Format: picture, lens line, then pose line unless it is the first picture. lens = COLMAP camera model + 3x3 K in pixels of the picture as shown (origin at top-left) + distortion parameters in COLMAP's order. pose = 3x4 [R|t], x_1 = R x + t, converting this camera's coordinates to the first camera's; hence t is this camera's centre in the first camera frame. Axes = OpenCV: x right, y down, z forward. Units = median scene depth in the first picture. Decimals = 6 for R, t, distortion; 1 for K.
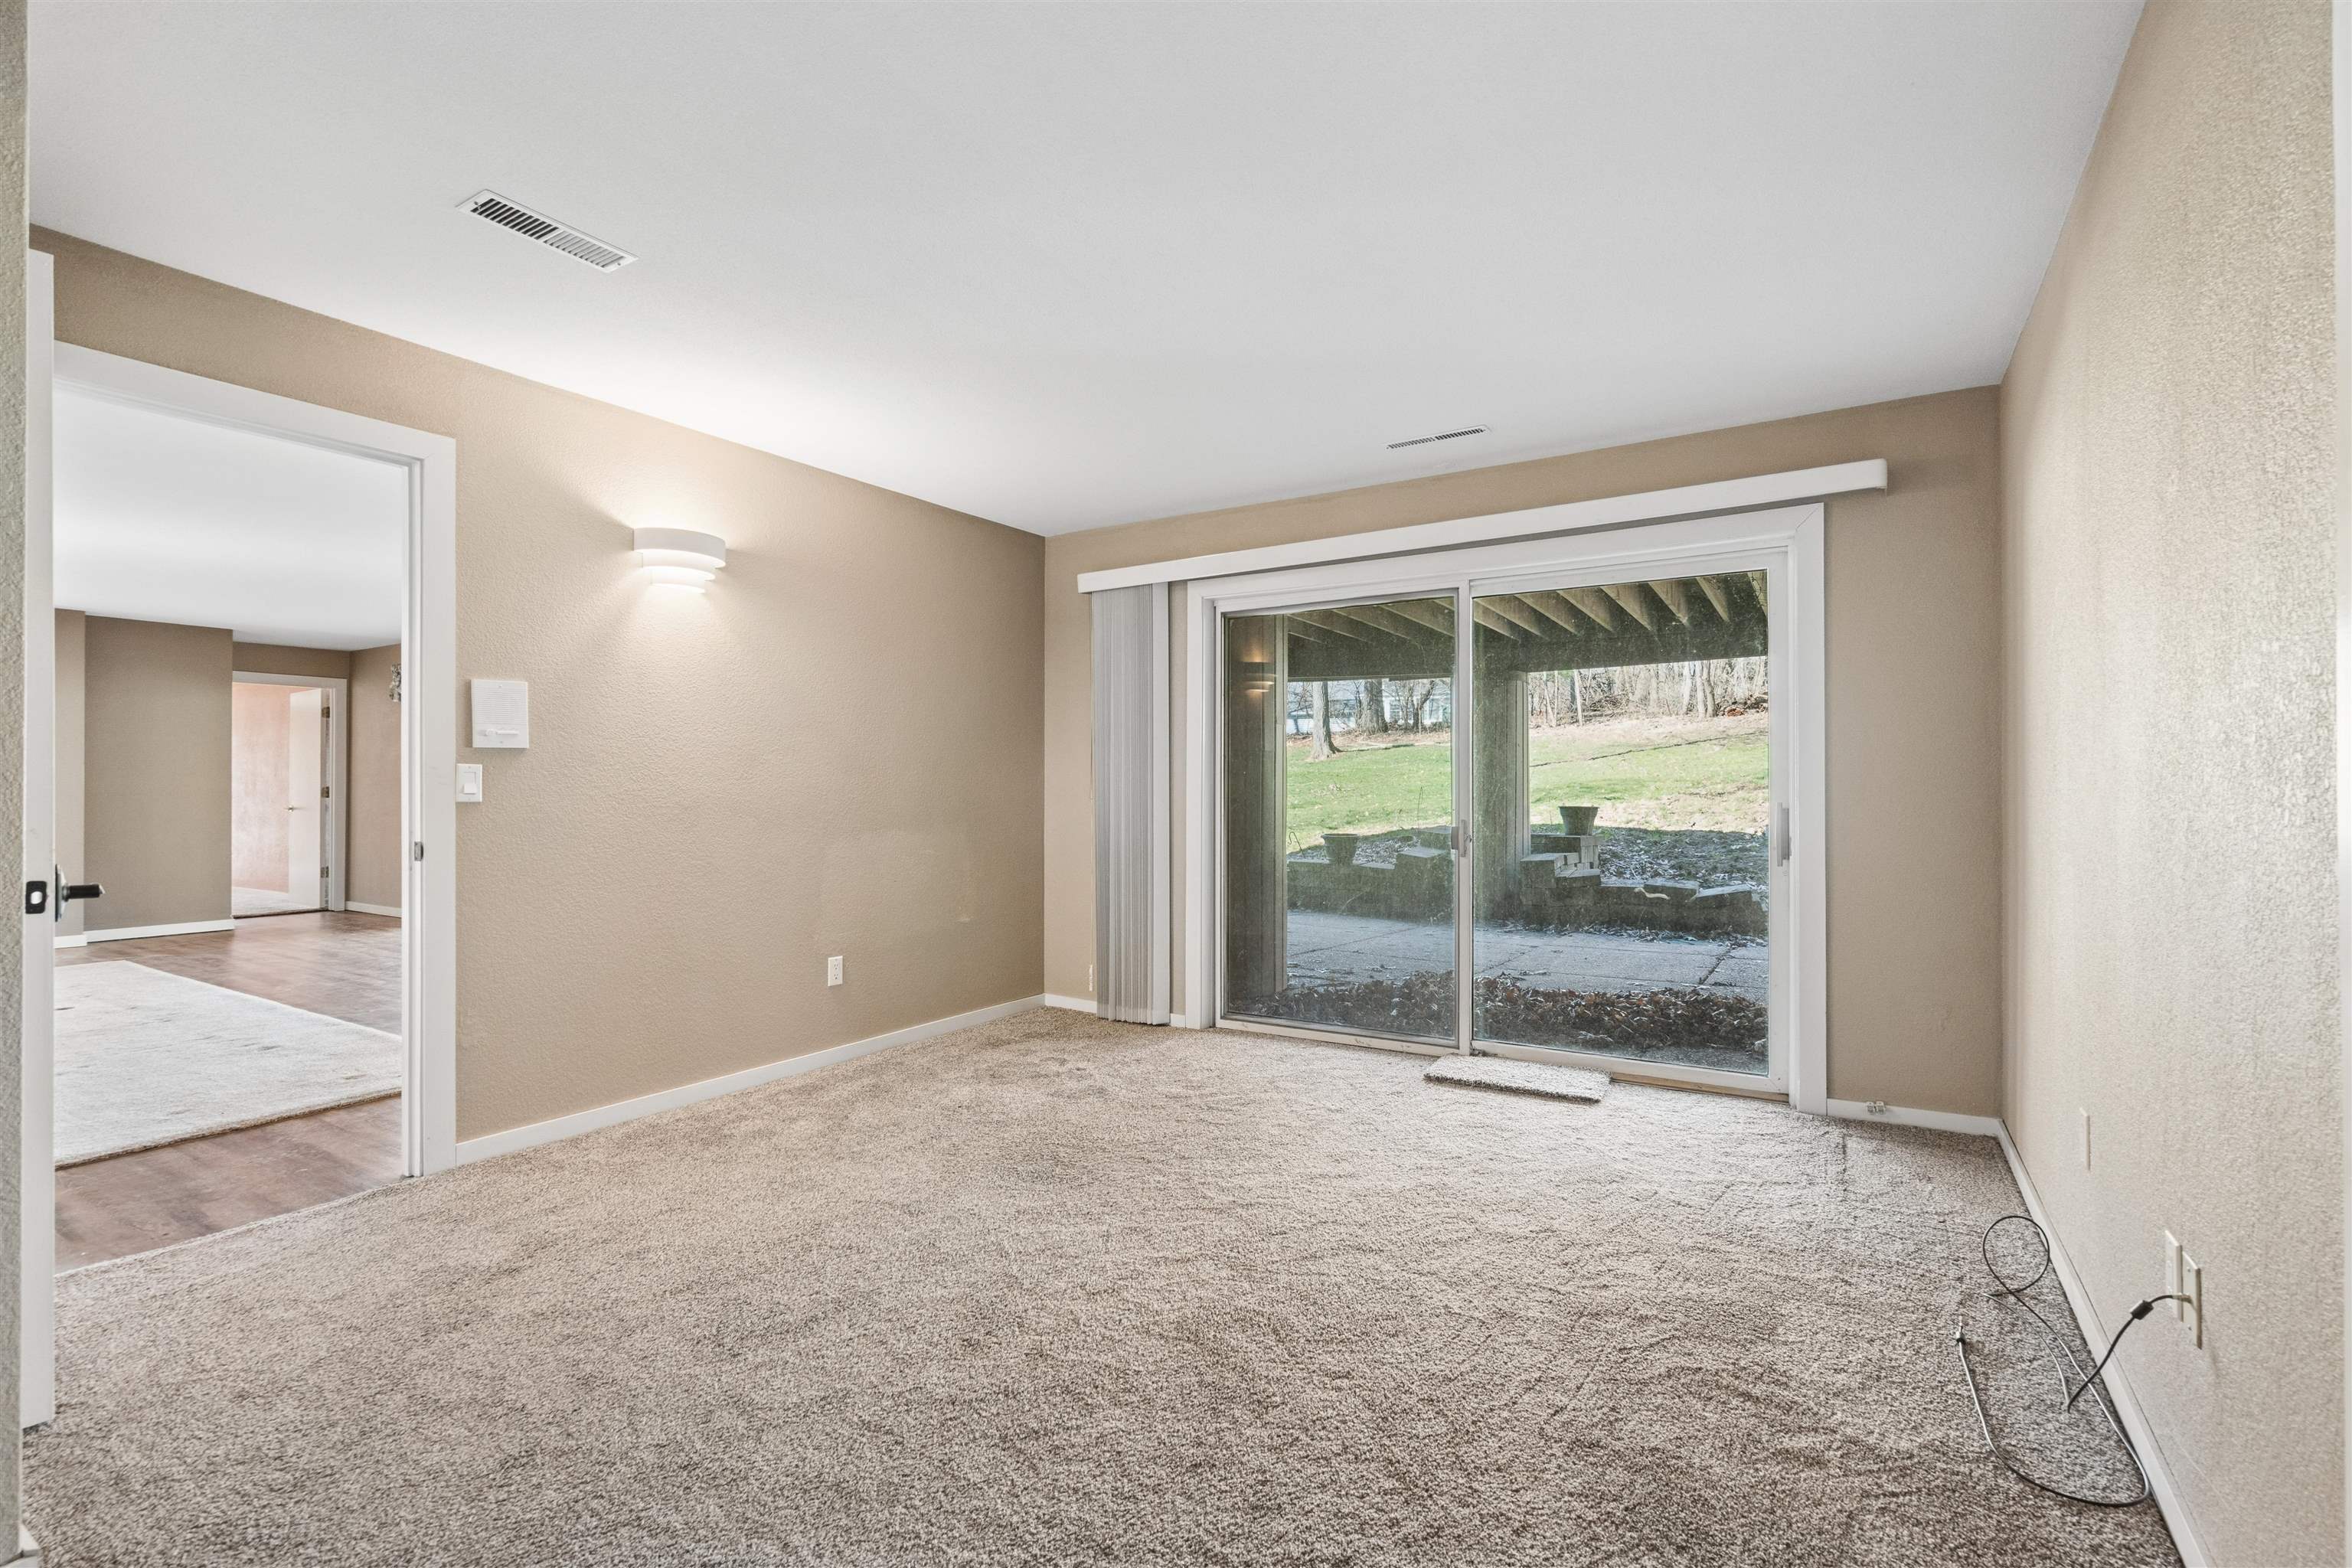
lens RADIAL K [[1058.4, 0, 1177.2], [0, 1058.4, 787.7], [0, 0, 1]] dist [-0.026943, 0.000111]
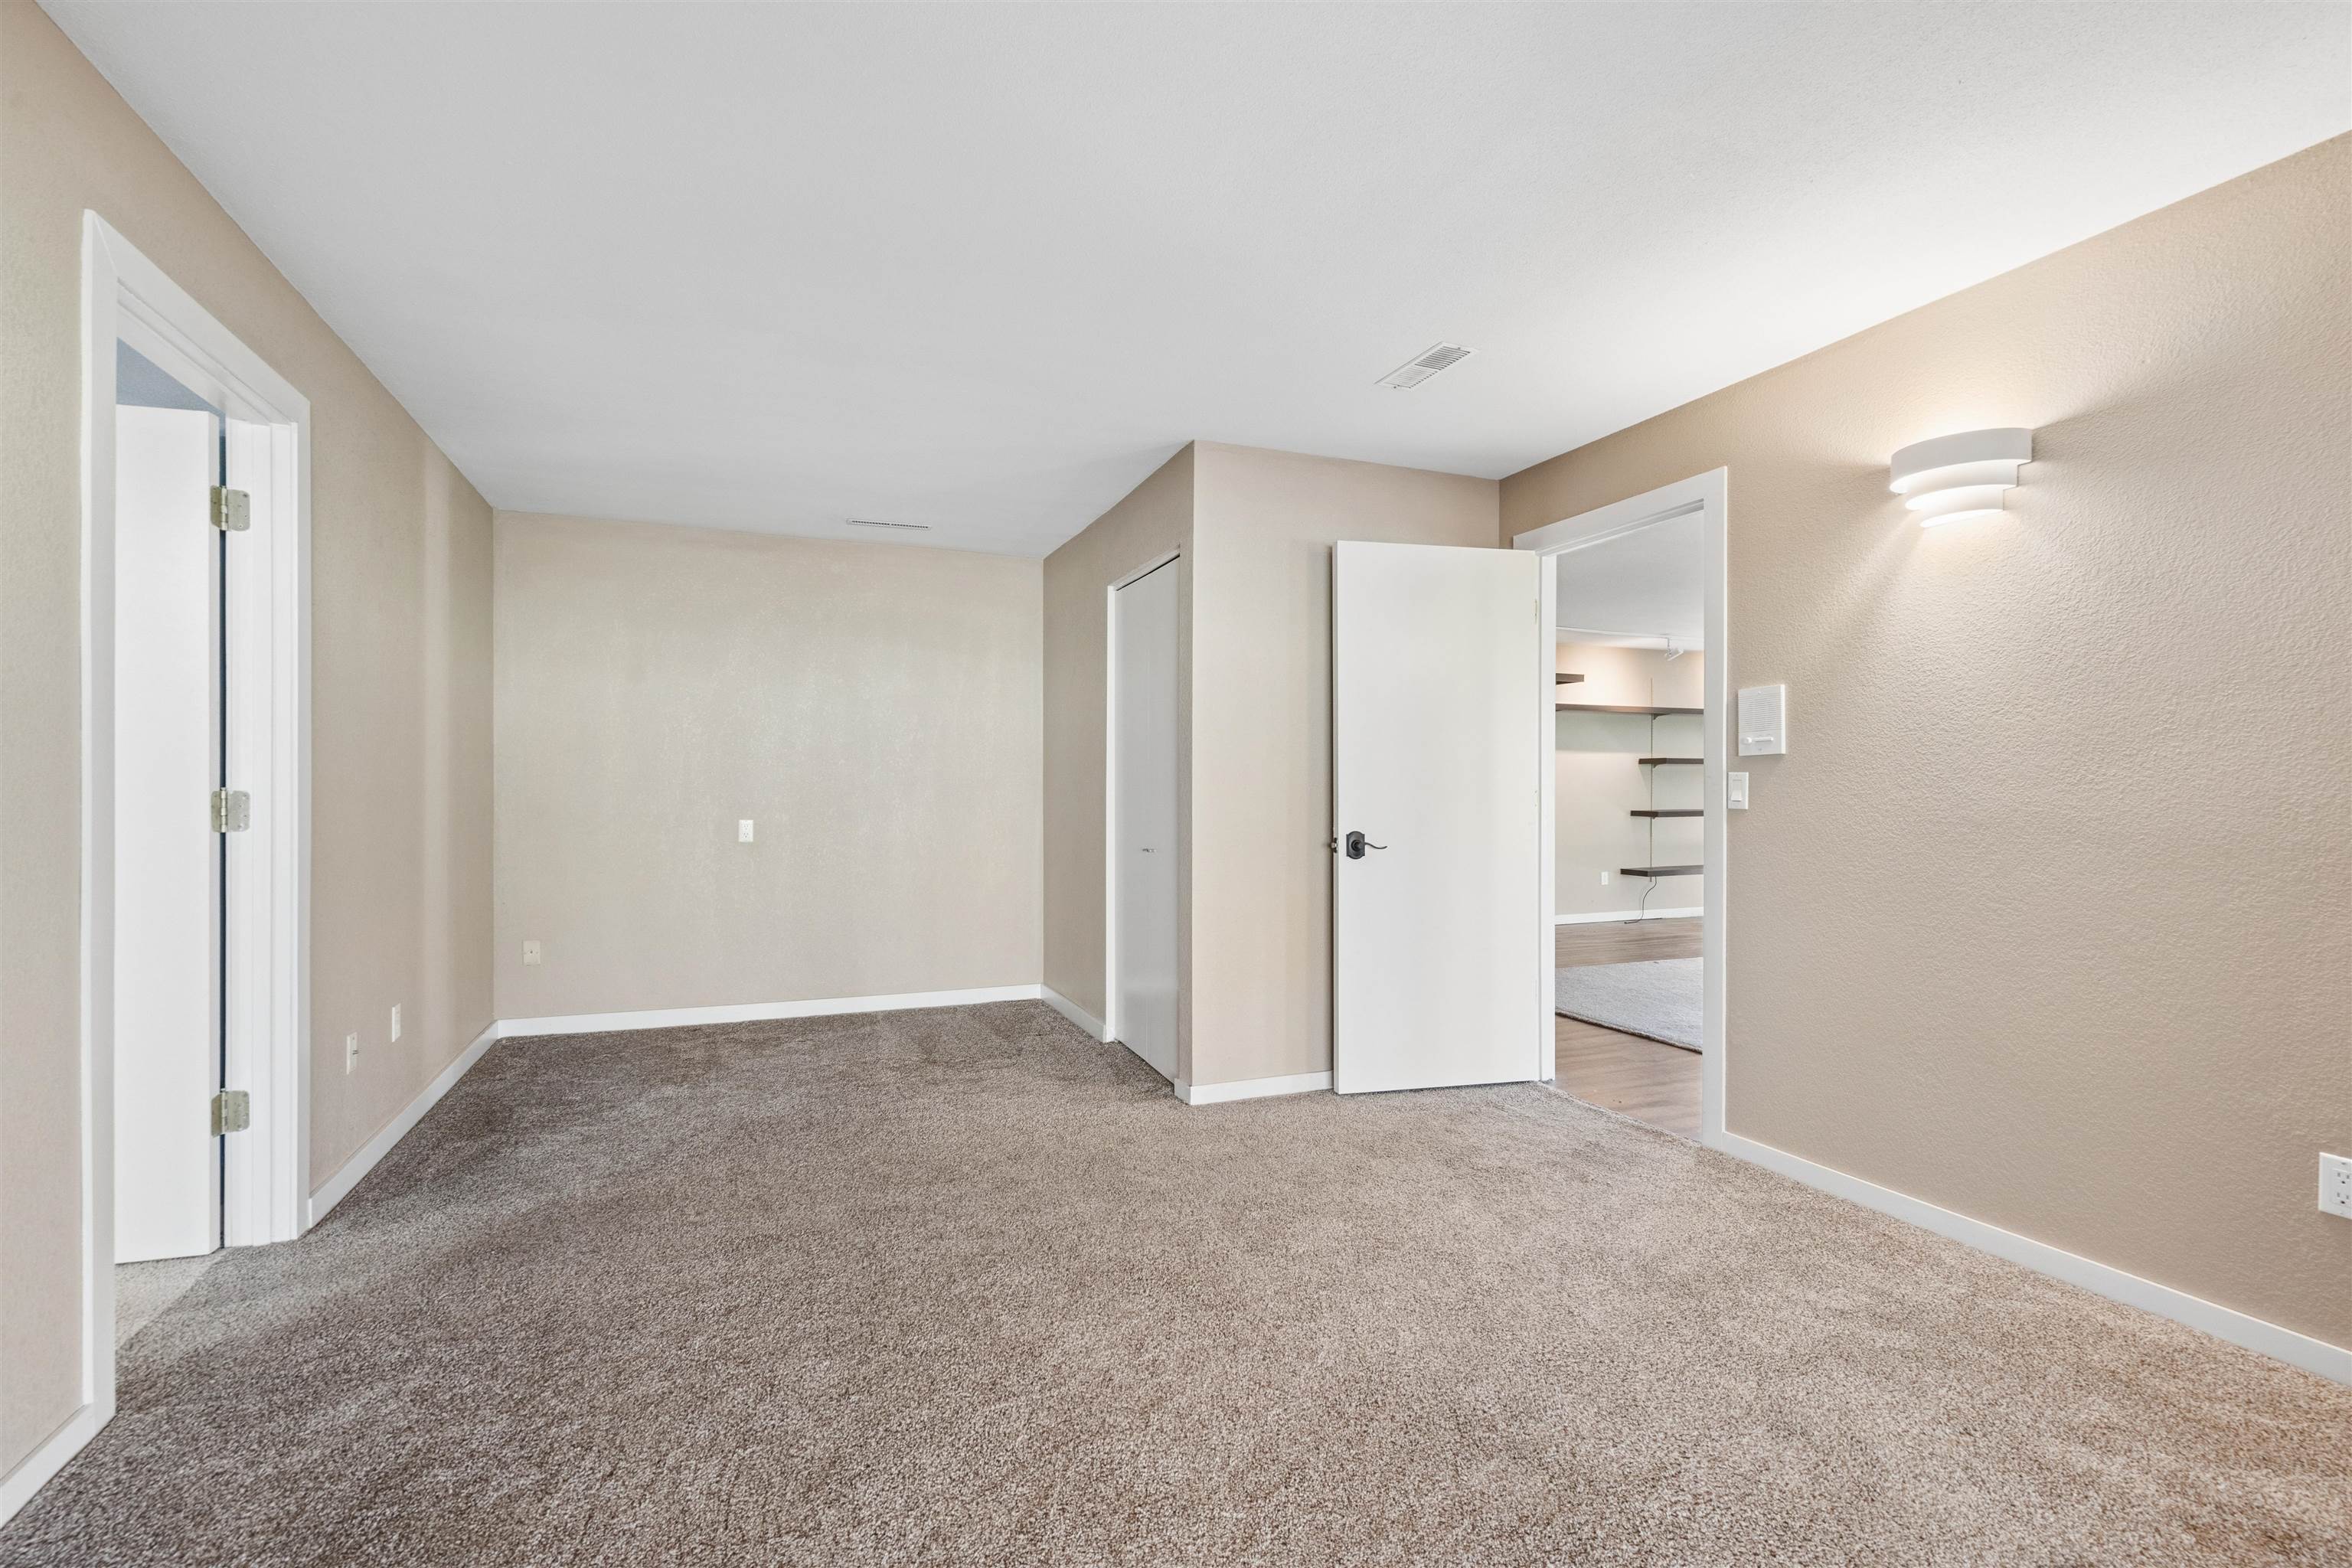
lens RADIAL K [[1058.4, 0, 1177.2], [0, 1058.4, 787.7], [0, 0, 1]] dist [-0.026943, 0.000111]
pose [[-0.588488, 0.004855, -0.808492, 0.493080], [-0.002106, 0.999969, 0.007538, -0.014191], [0.808503, 0.006139, -0.588459, 1.170437]]
